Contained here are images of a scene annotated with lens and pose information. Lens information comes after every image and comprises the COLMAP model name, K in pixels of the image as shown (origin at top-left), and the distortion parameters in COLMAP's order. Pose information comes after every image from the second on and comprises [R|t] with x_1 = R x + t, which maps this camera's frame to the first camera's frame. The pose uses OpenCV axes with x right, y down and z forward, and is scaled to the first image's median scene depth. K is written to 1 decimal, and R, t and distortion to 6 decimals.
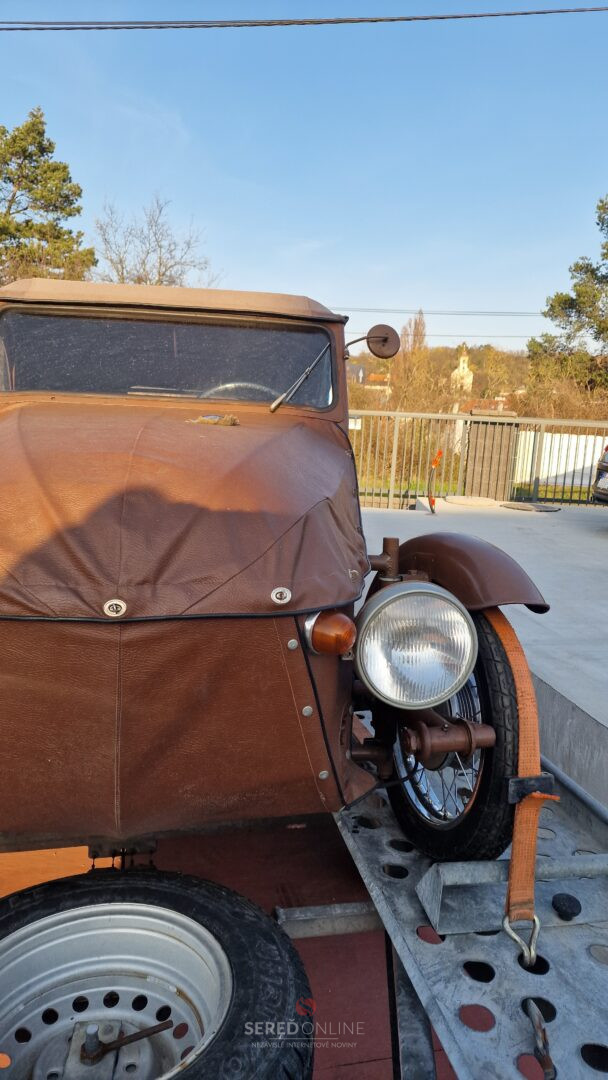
lens RADIAL K [[779.5, 0, 472.2], [0, 779.5, 537.9], [0, 0, 1]] dist [0.057454, -0.000748]
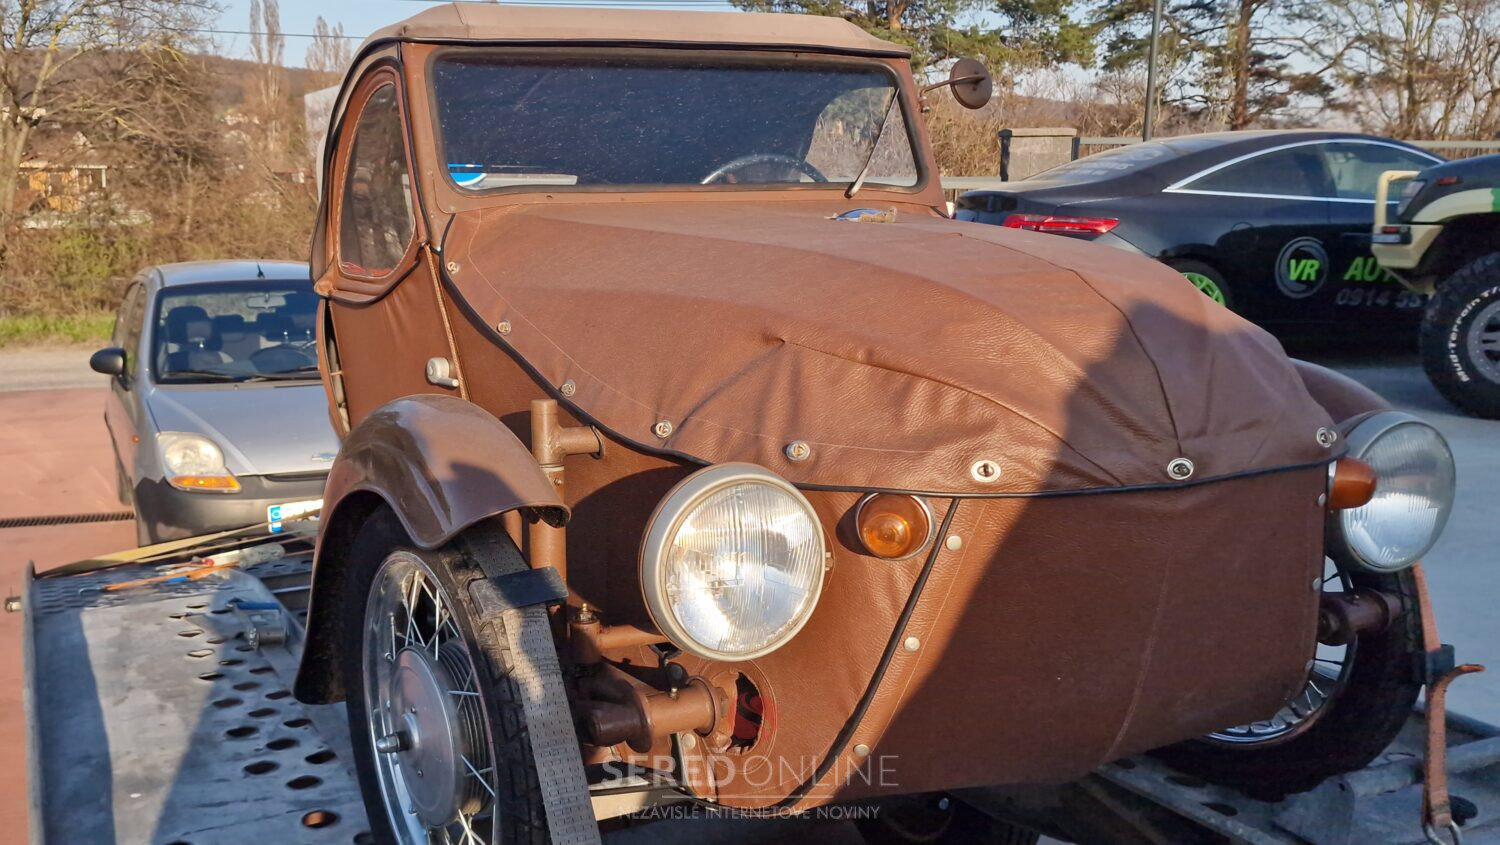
lens RADIAL K [[1370.4, 0, 750.0], [0, 1370.4, 422.5], [0, 0, 1]] dist [0.021045, -0.000877]
pose [[0.966833, -0.092336, 0.238135, -0.236991], [0.084232, 0.995474, 0.044009, -0.010560], [-0.241120, -0.022491, 0.970235, -0.044023]]
